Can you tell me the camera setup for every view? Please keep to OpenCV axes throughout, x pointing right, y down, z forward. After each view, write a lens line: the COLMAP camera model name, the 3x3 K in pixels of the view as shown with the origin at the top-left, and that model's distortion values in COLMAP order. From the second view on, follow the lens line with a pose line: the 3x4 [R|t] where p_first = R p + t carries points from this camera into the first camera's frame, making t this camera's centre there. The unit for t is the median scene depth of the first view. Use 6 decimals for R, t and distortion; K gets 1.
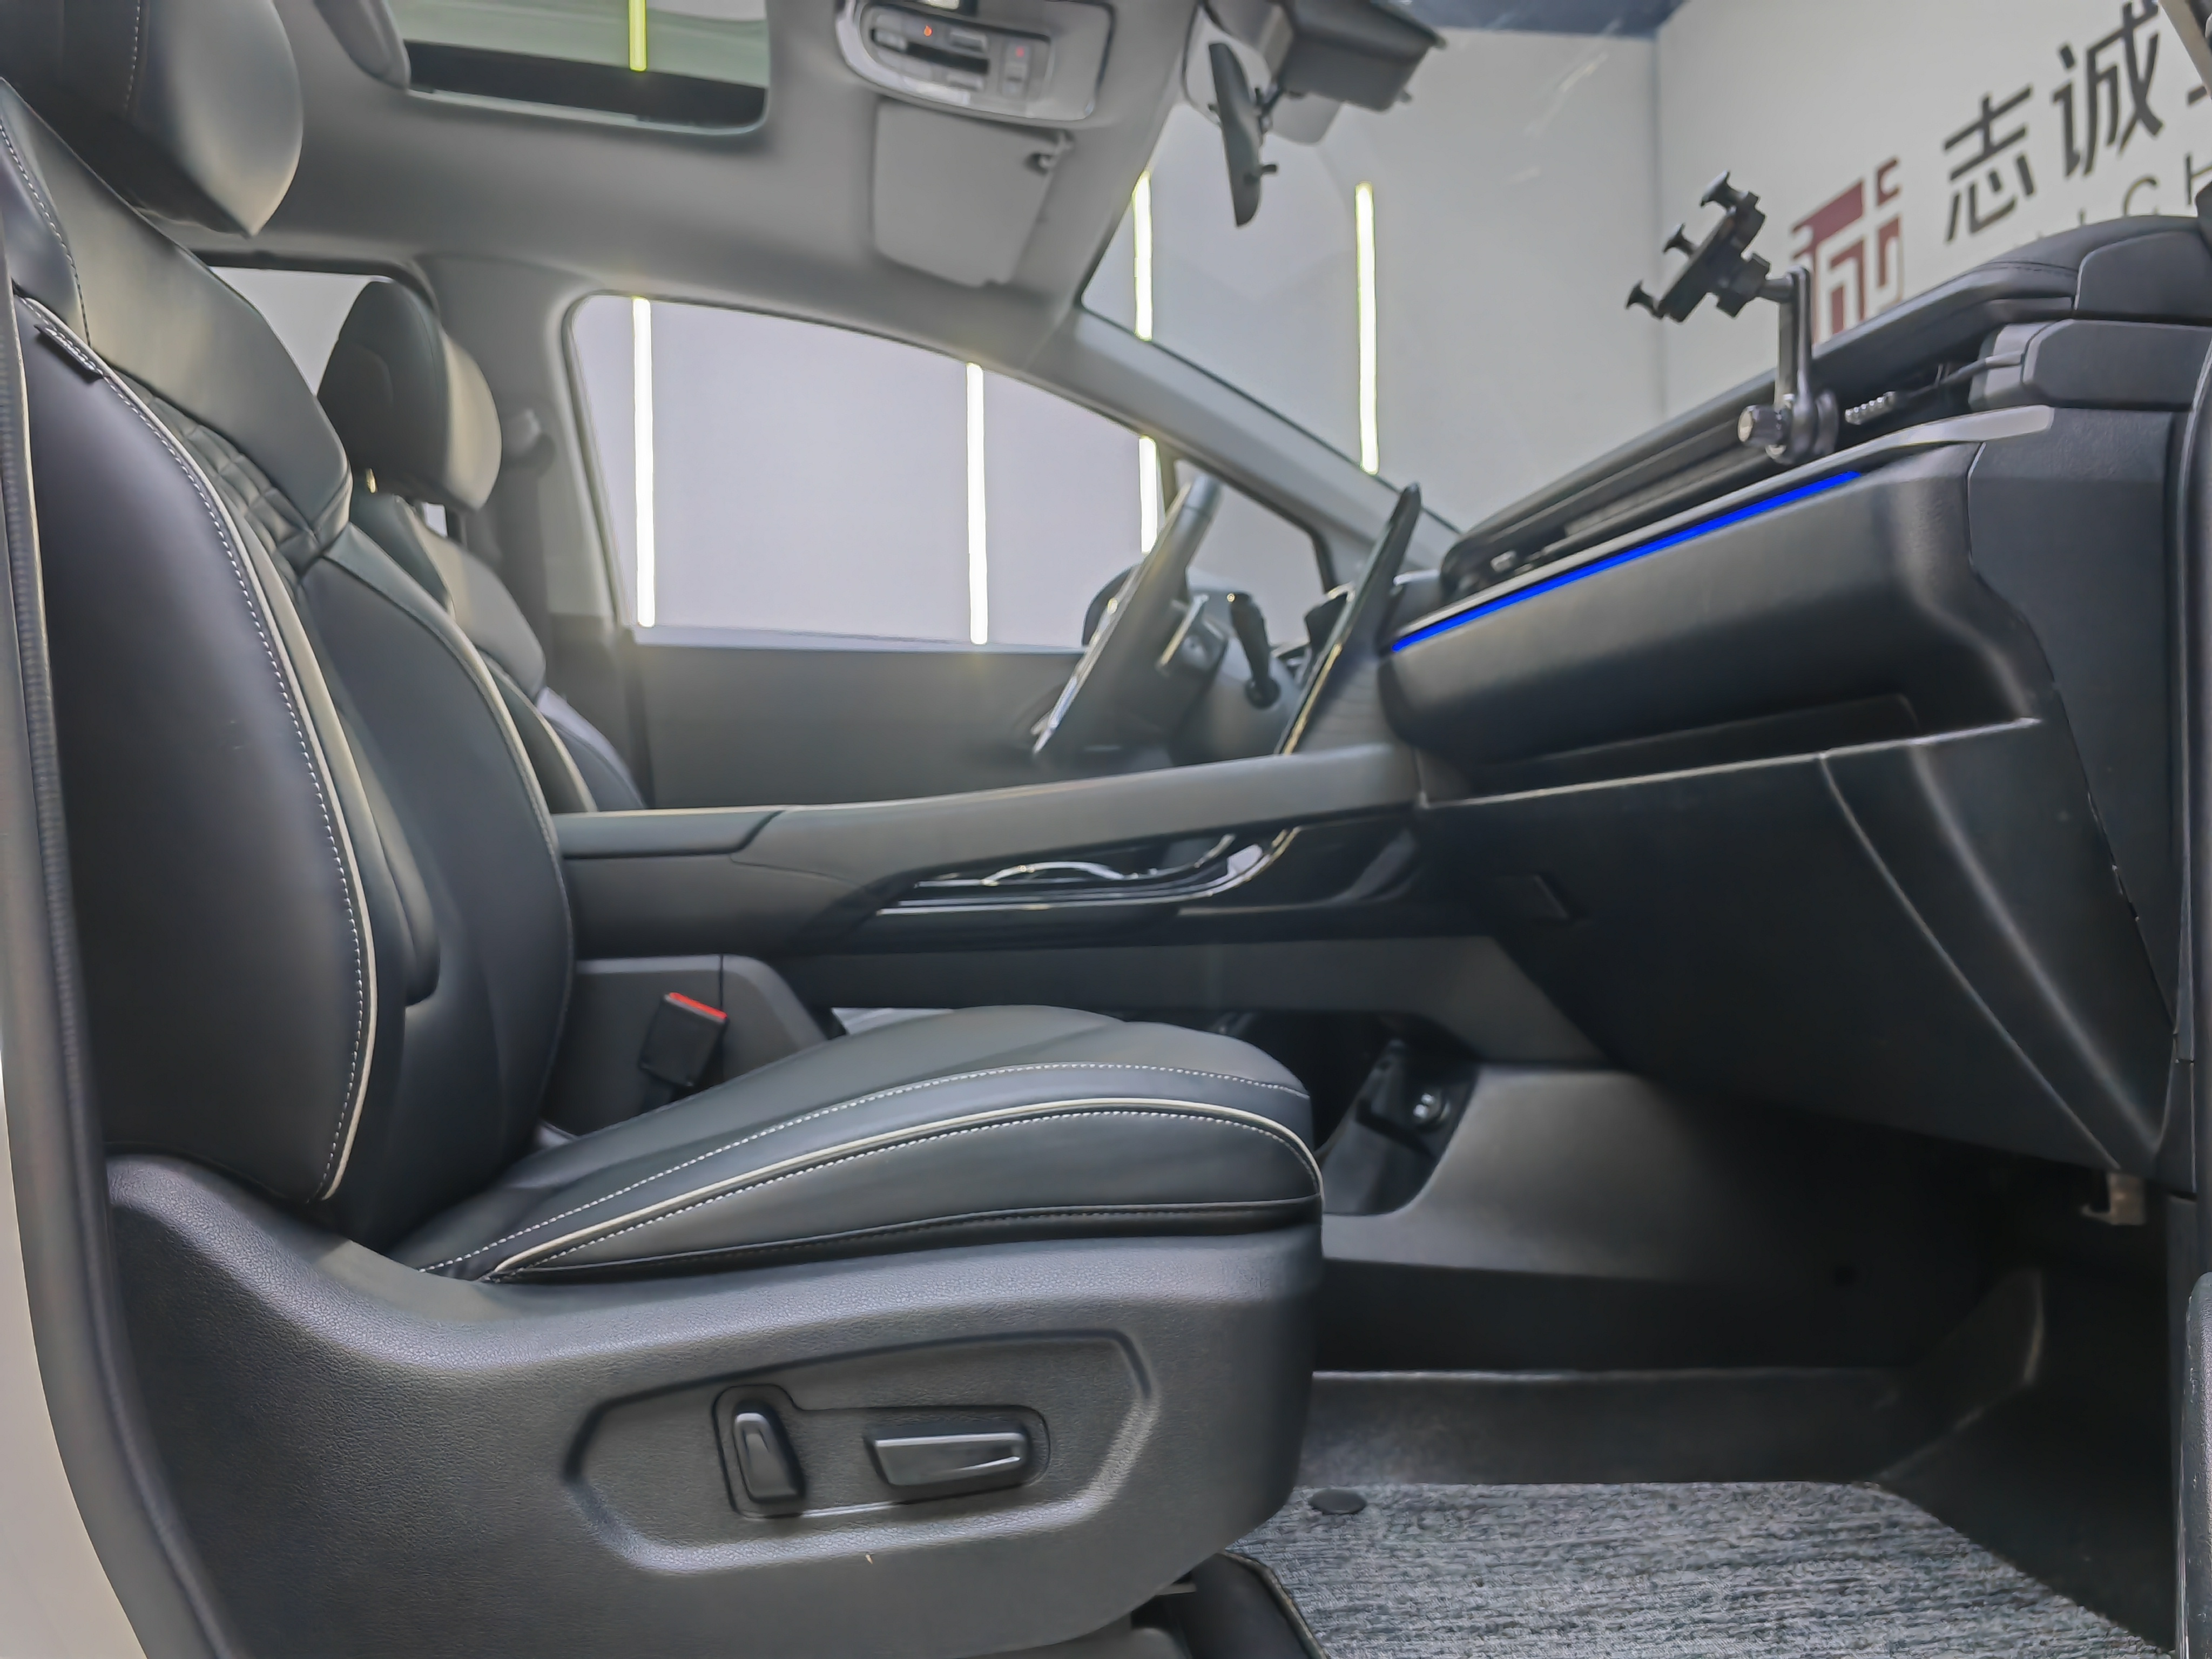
lens RADIAL K [[1726.0, 0, 1106.0], [0, 1726.0, 829.5], [0, 0, 1]] dist [0.004498, -0.001428]
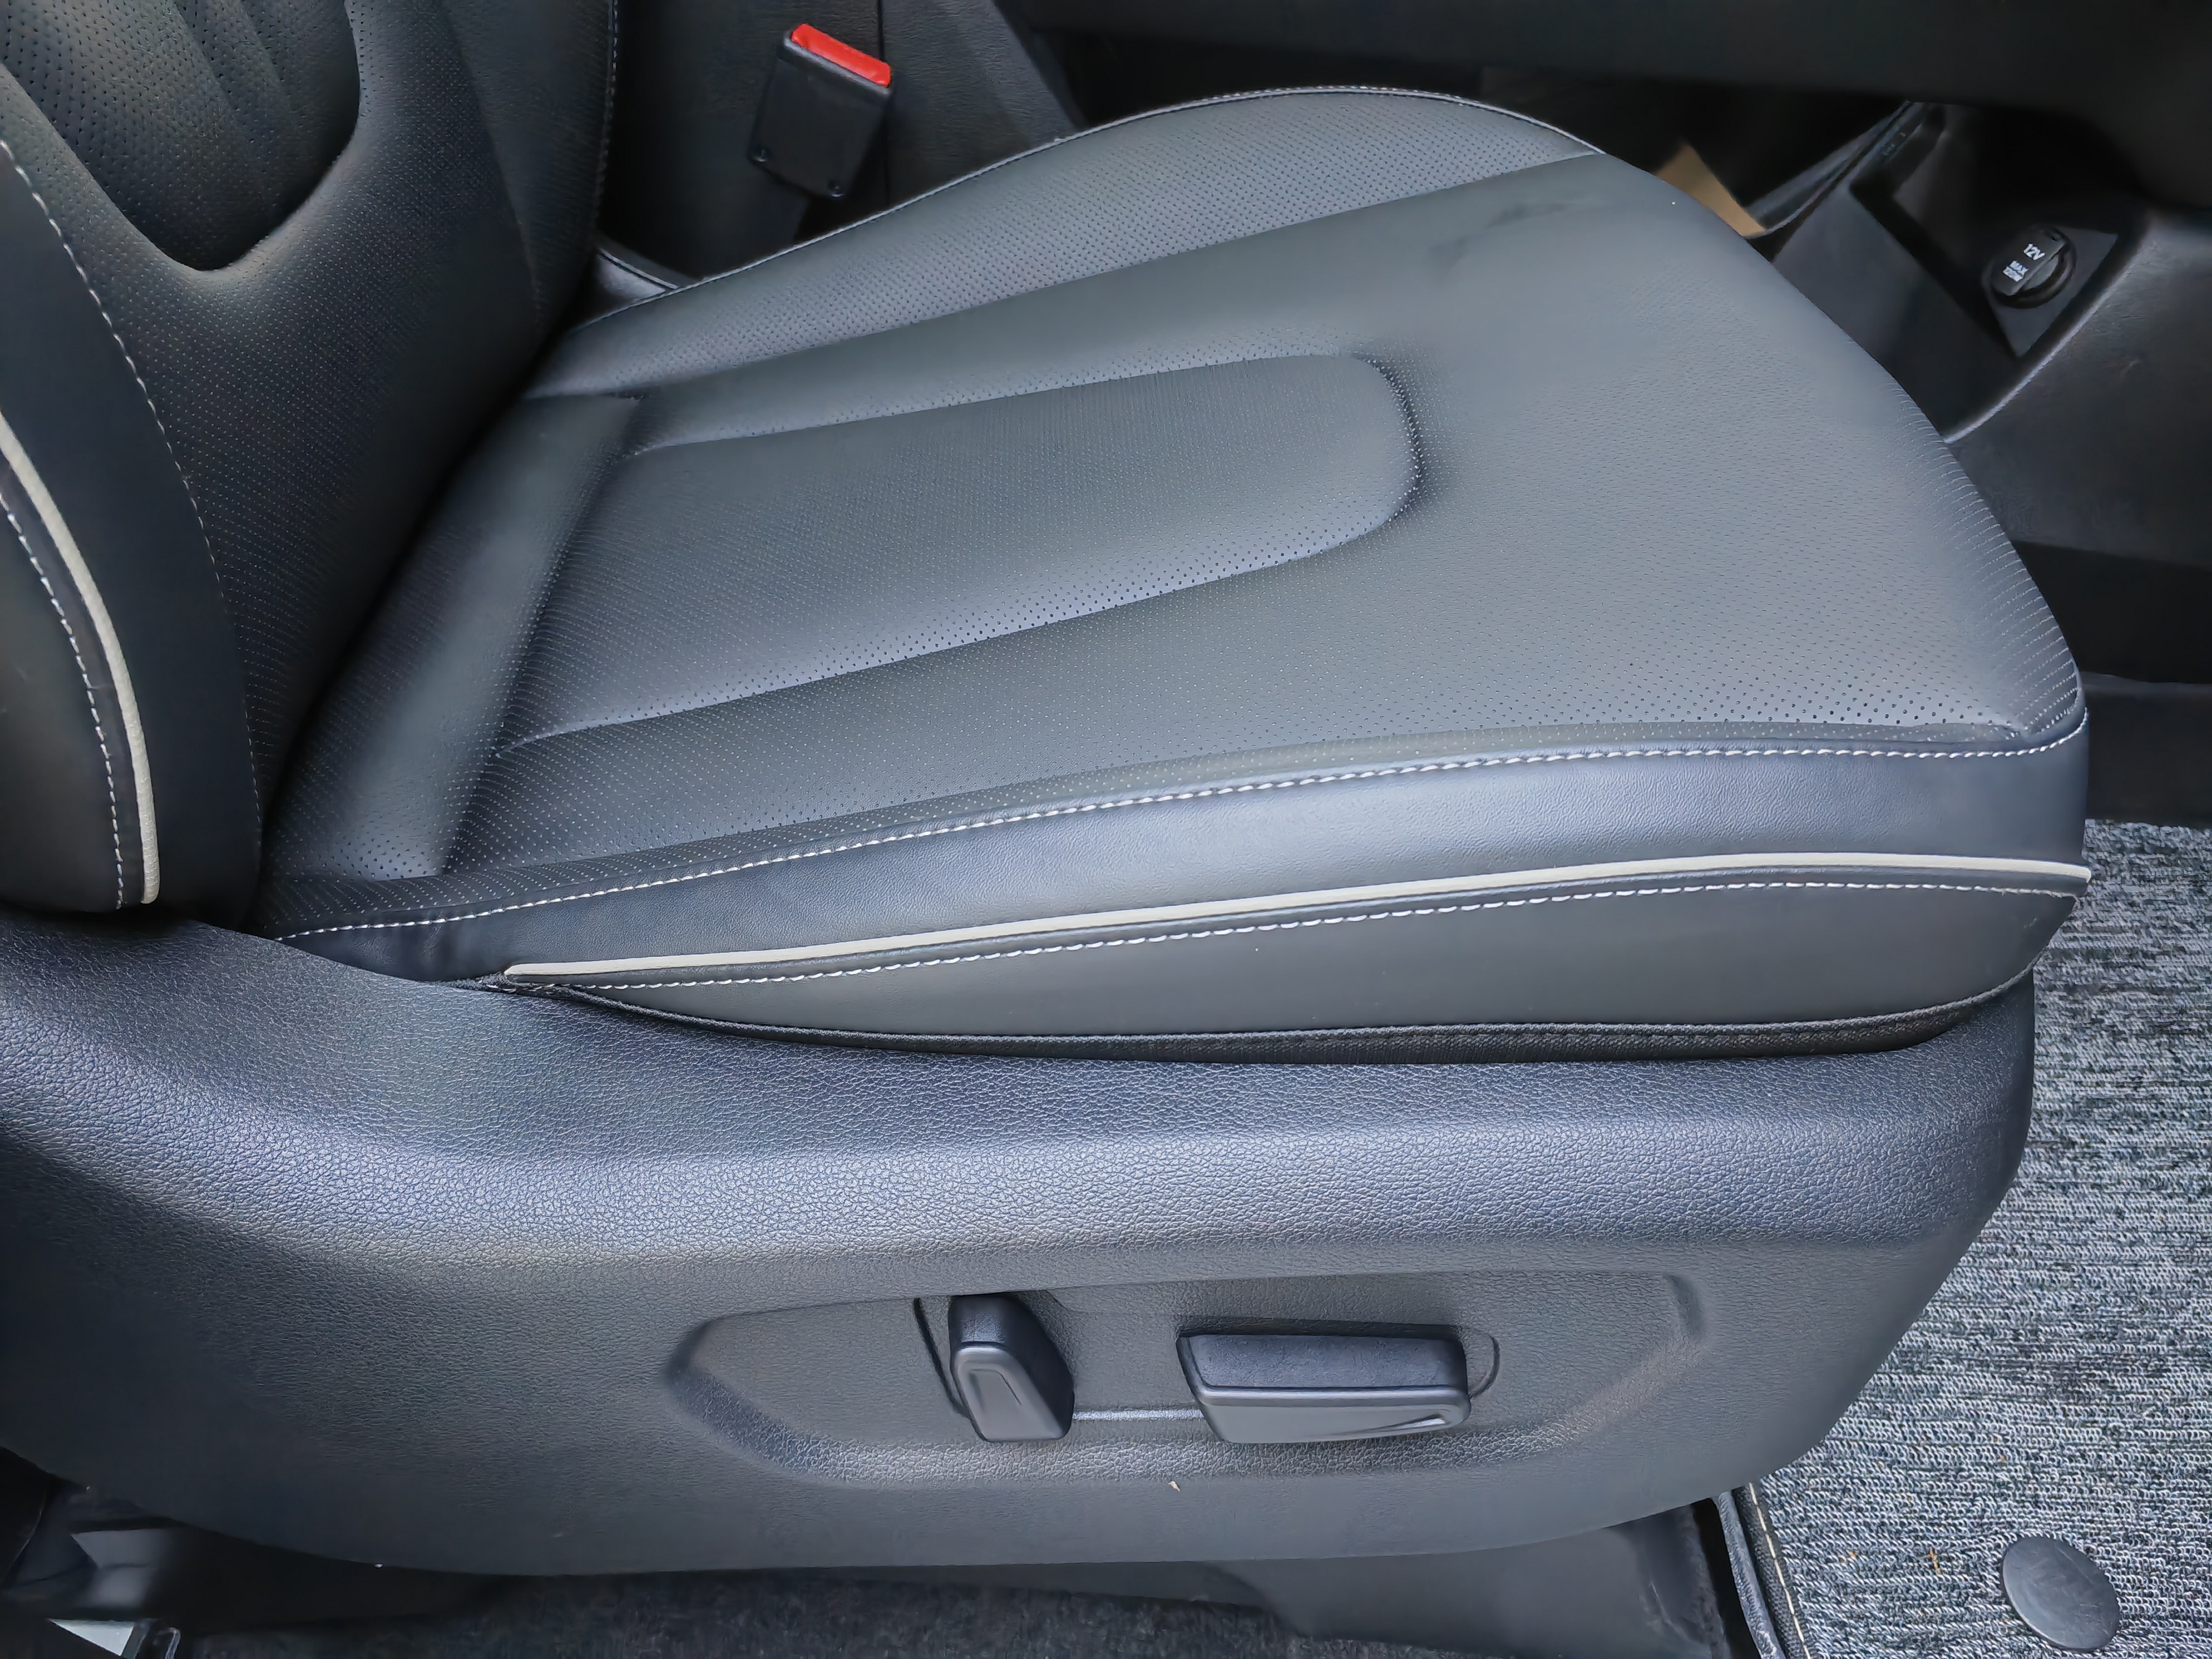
lens RADIAL K [[1726.0, 0, 1106.0], [0, 1726.0, 829.5], [0, 0, 1]] dist [0.004498, -0.001428]
pose [[0.992768, 0.104825, -0.058517, -0.094953], [-0.039489, 0.745439, 0.665403, -0.098980], [0.113372, -0.658280, 0.744187, 0.440449]]
